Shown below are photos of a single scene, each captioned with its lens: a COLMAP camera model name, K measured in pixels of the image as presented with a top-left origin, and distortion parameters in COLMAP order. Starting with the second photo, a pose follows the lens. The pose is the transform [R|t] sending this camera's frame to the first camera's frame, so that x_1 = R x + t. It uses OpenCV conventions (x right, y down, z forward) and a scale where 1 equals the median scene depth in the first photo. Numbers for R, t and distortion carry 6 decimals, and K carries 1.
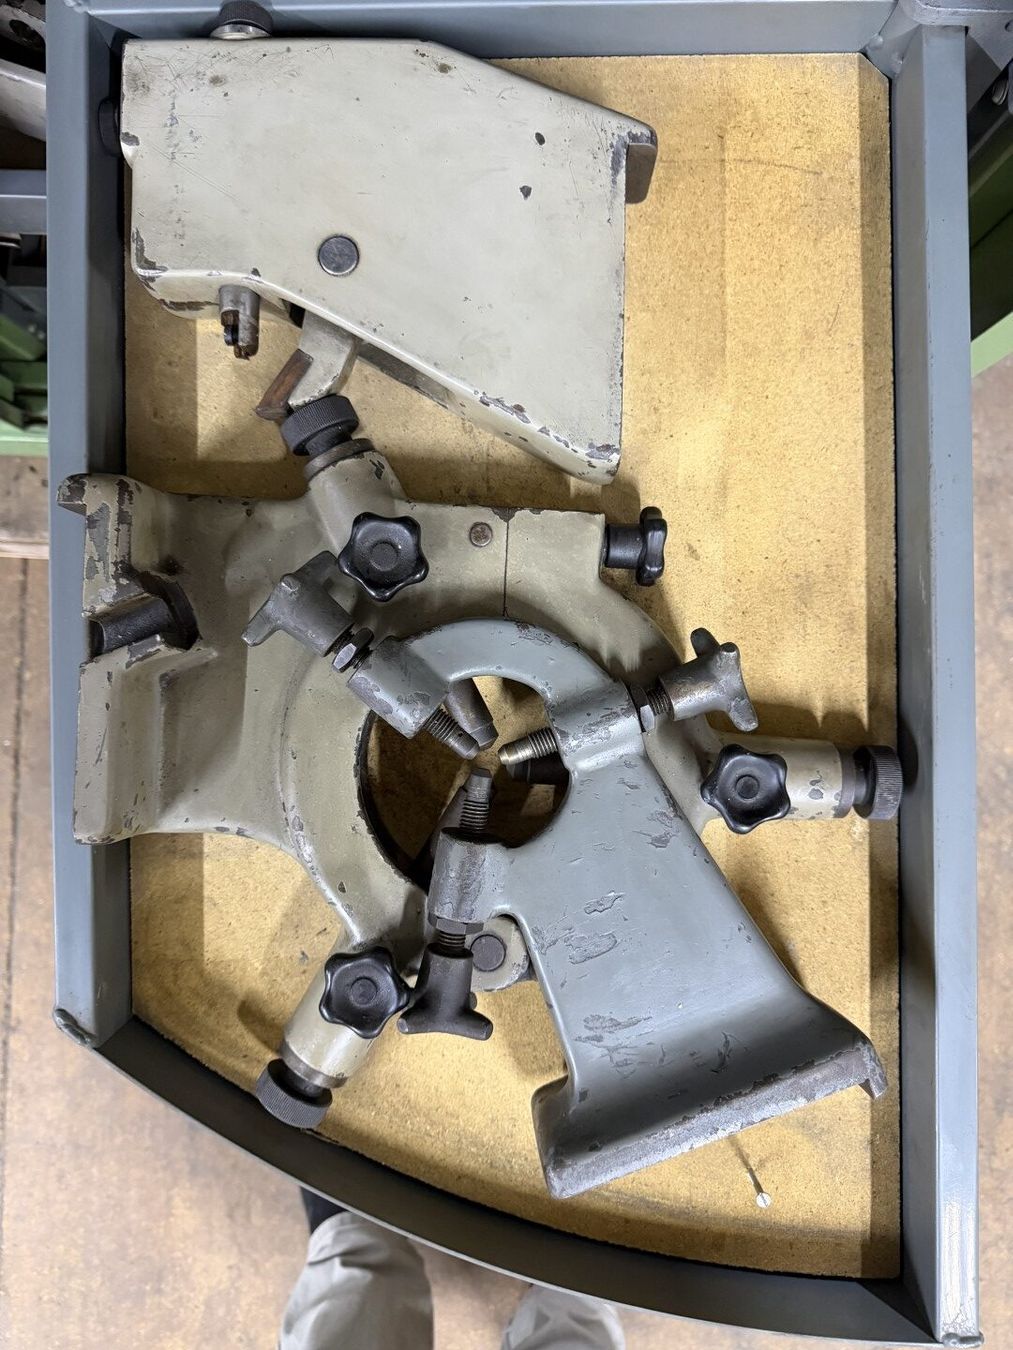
lens RADIAL K [[974.0, 0, 507.6], [0, 974.0, 672.3], [0, 0, 1]] dist [-0.011802, 0.001437]
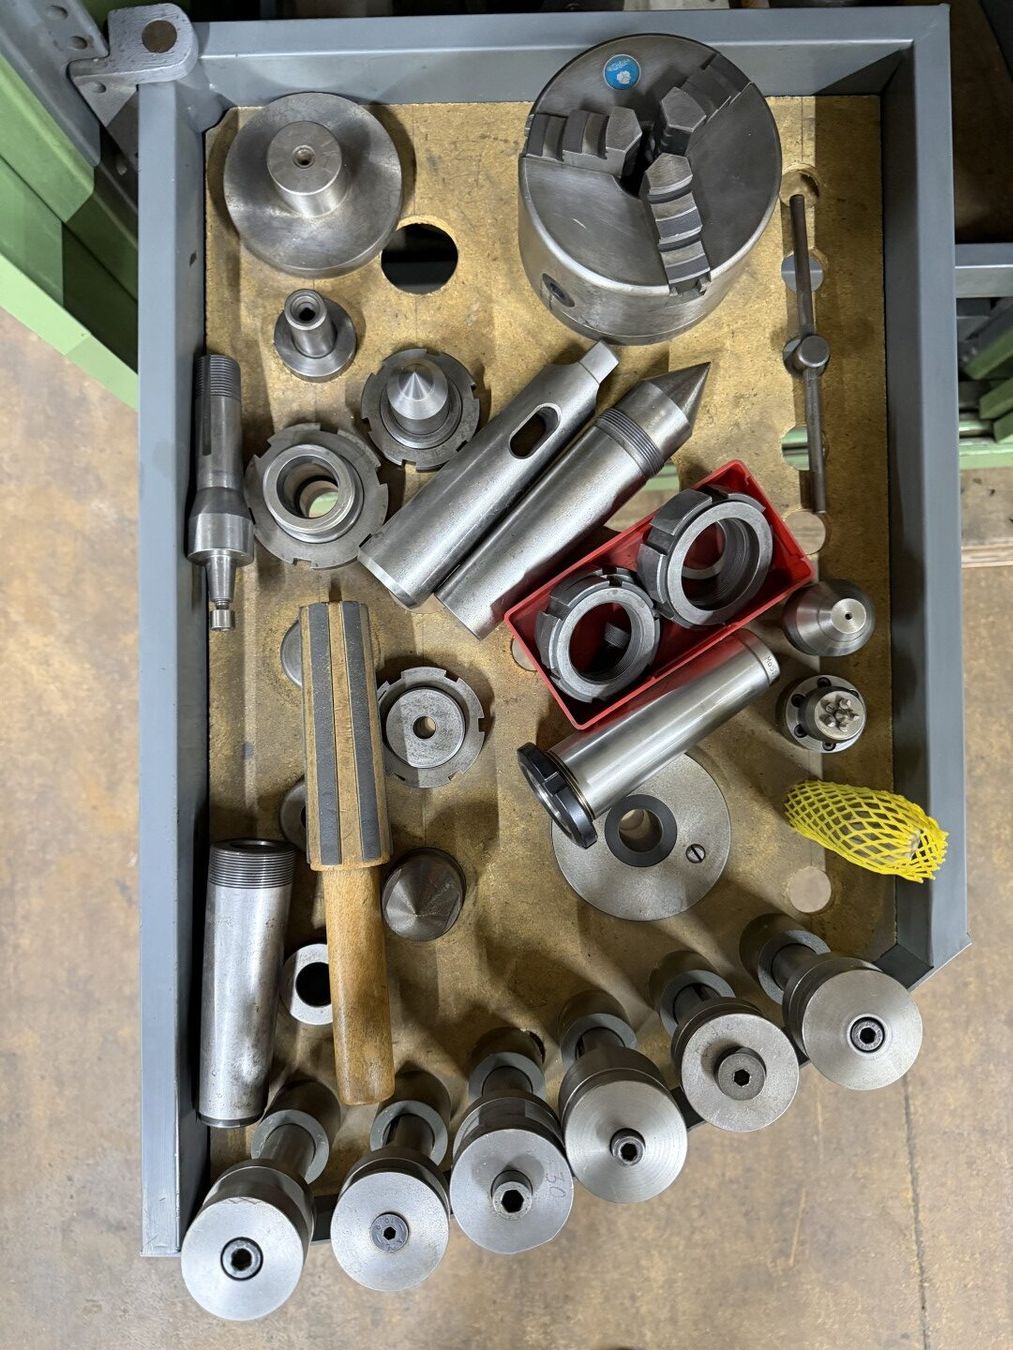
lens RADIAL K [[974.0, 0, 505.9], [0, 974.0, 666.3], [0, 0, 1]] dist [-0.011802, 0.001437]
pose [[0.993912, -0.109301, -0.013875, -0.881330], [0.108657, 0.993240, -0.040849, -0.016706], [0.018246, 0.039092, 0.999069, -0.060366]]
